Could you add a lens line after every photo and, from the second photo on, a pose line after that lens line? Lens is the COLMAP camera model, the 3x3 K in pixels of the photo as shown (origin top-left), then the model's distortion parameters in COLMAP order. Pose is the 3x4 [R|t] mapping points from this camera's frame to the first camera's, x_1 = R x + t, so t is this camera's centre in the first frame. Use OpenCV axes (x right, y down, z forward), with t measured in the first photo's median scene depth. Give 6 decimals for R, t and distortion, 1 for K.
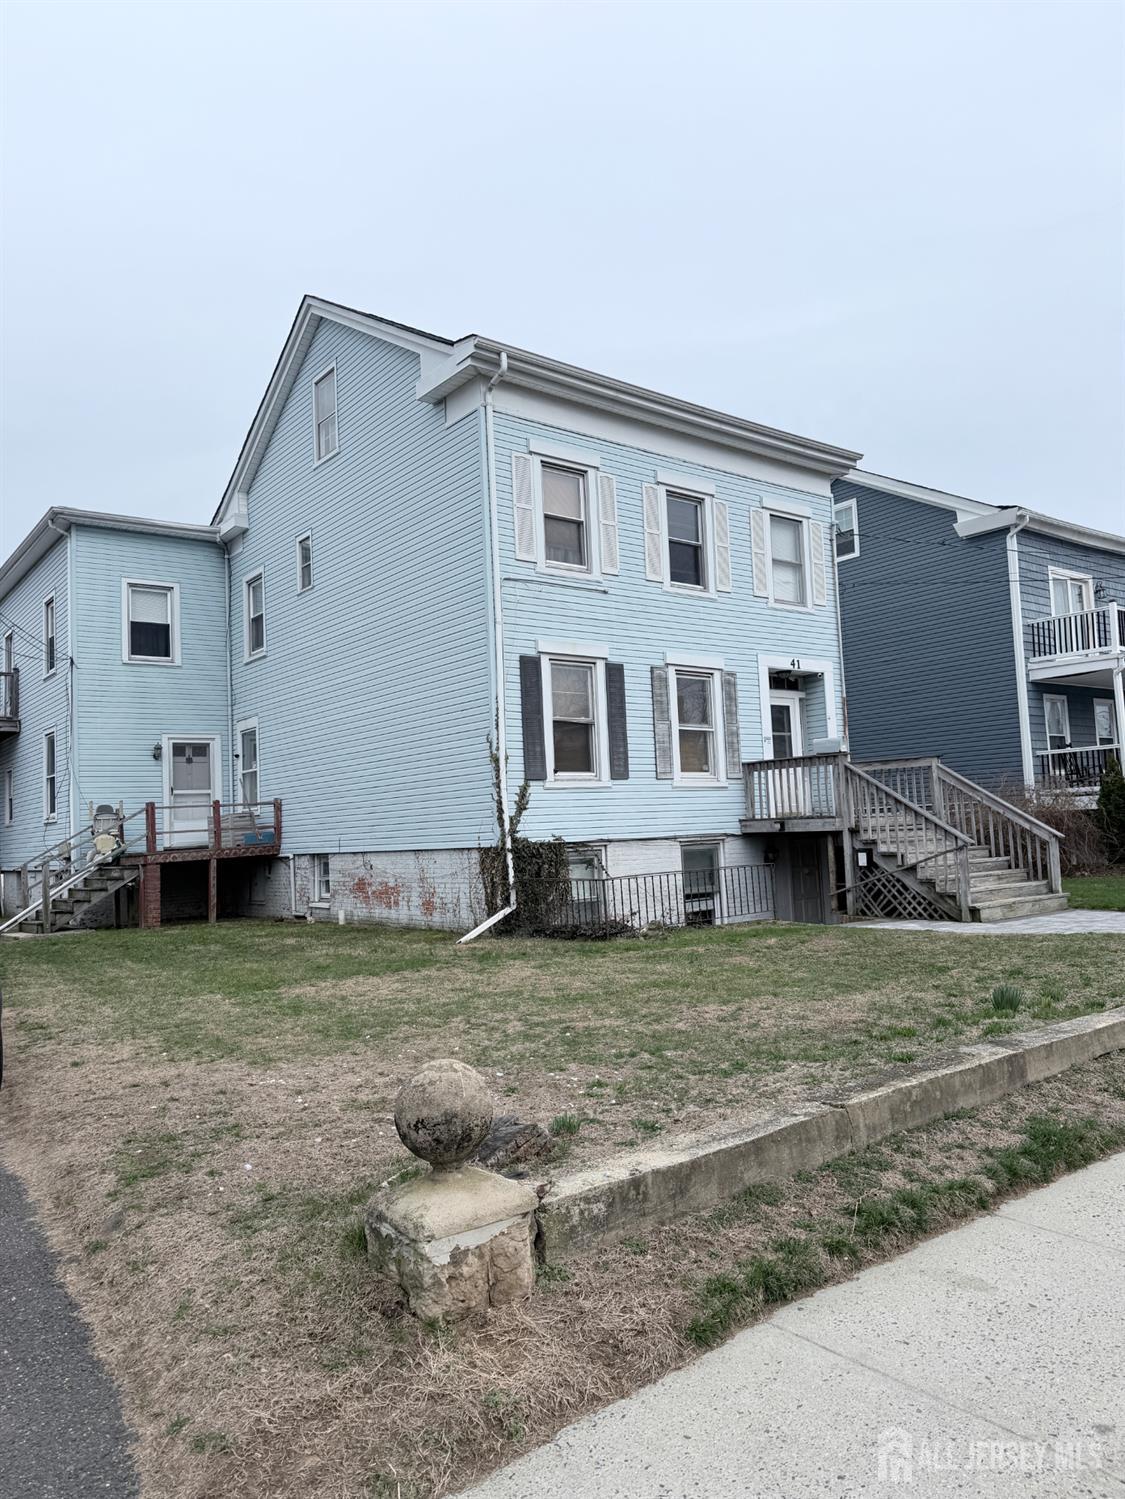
lens RADIAL K [[1040.7, 0, 562.5], [0, 1040.7, 749.5], [0, 0, 1]] dist [0.187888, -0.412443]
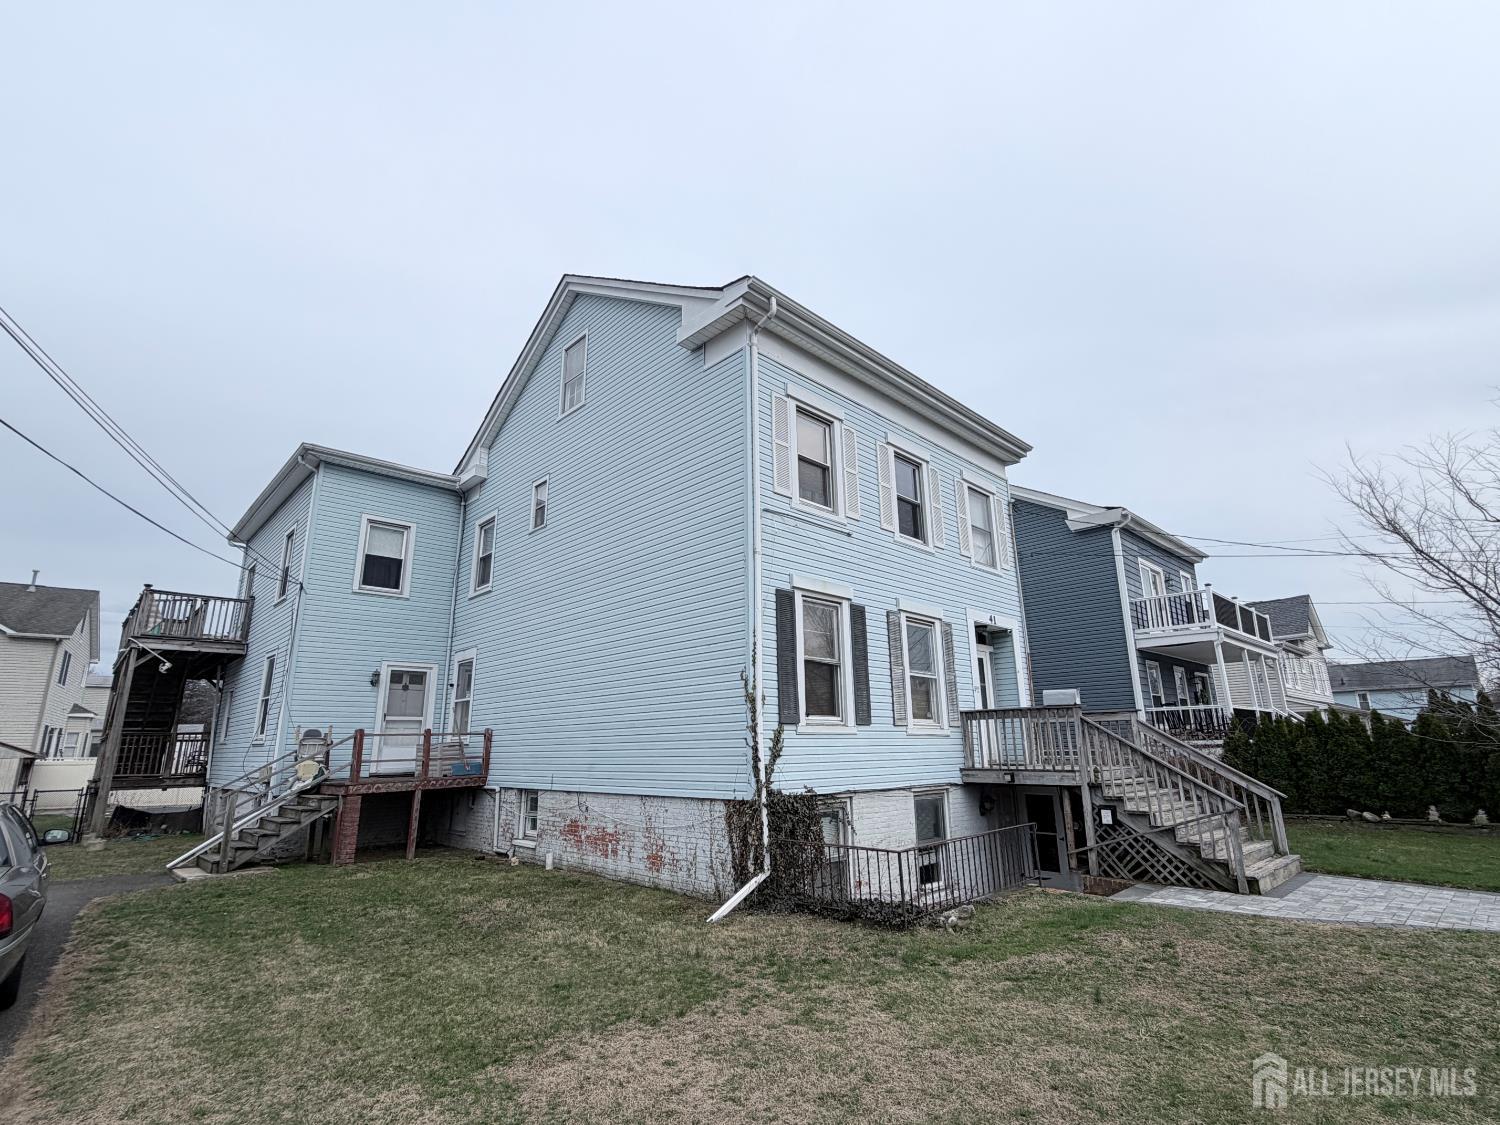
lens RADIAL K [[718.7, 0, 750.0], [0, 718.7, 562.5], [0, 0, 1]] dist [-0.002227, -0.000412]
pose [[0.993906, 0.056121, 0.094870, -0.109489], [-0.038312, 0.982909, -0.180064, 0.004199], [-0.103354, 0.175332, 0.979069, 0.307173]]
